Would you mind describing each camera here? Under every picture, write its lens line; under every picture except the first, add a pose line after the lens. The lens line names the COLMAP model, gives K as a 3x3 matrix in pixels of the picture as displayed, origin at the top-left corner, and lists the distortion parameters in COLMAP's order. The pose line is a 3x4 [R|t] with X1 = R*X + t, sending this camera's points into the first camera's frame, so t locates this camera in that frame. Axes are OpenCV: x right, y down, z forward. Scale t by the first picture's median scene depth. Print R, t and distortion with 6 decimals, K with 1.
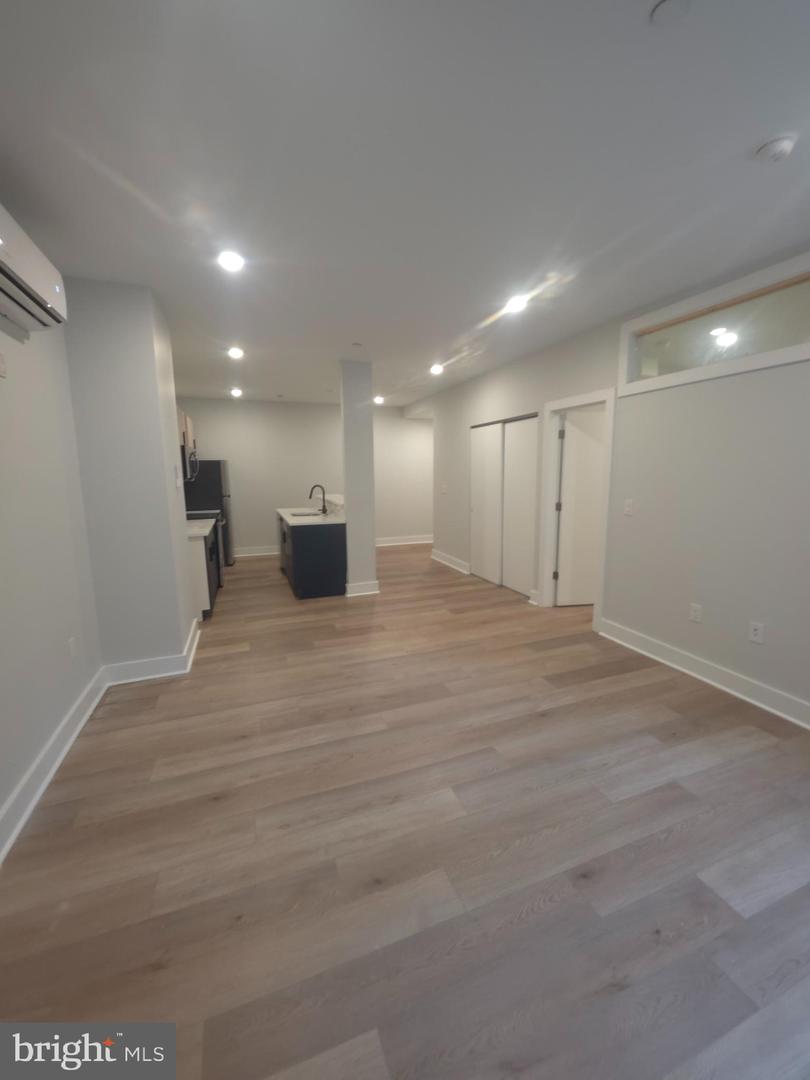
lens RADIAL K [[429.9, 0, 405.6], [0, 429.9, 535.1], [0, 0, 1]] dist [0.008445, -0.005638]
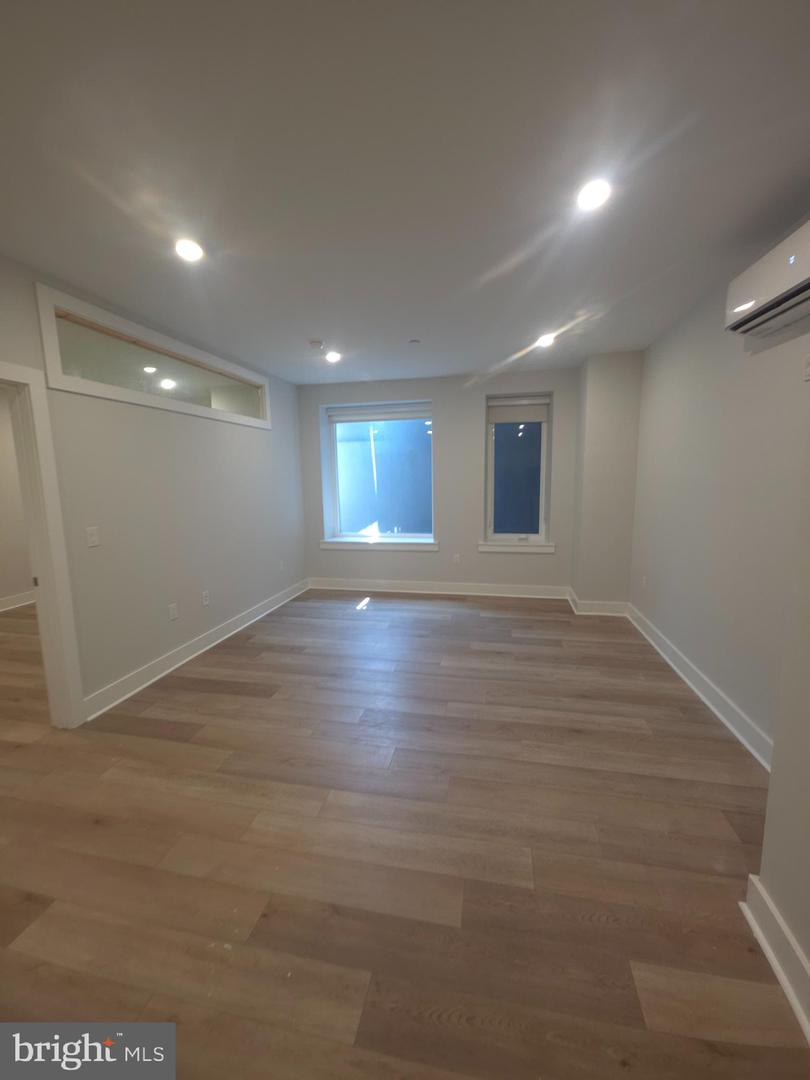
lens RADIAL K [[429.9, 0, 405.6], [0, 429.9, 535.1], [0, 0, 1]] dist [0.008445, -0.005638]
pose [[-0.844232, -0.052185, 0.533432, -0.423154], [0.102363, 0.961231, 0.256040, -0.231682], [-0.526113, 0.270761, -0.806160, 1.471137]]
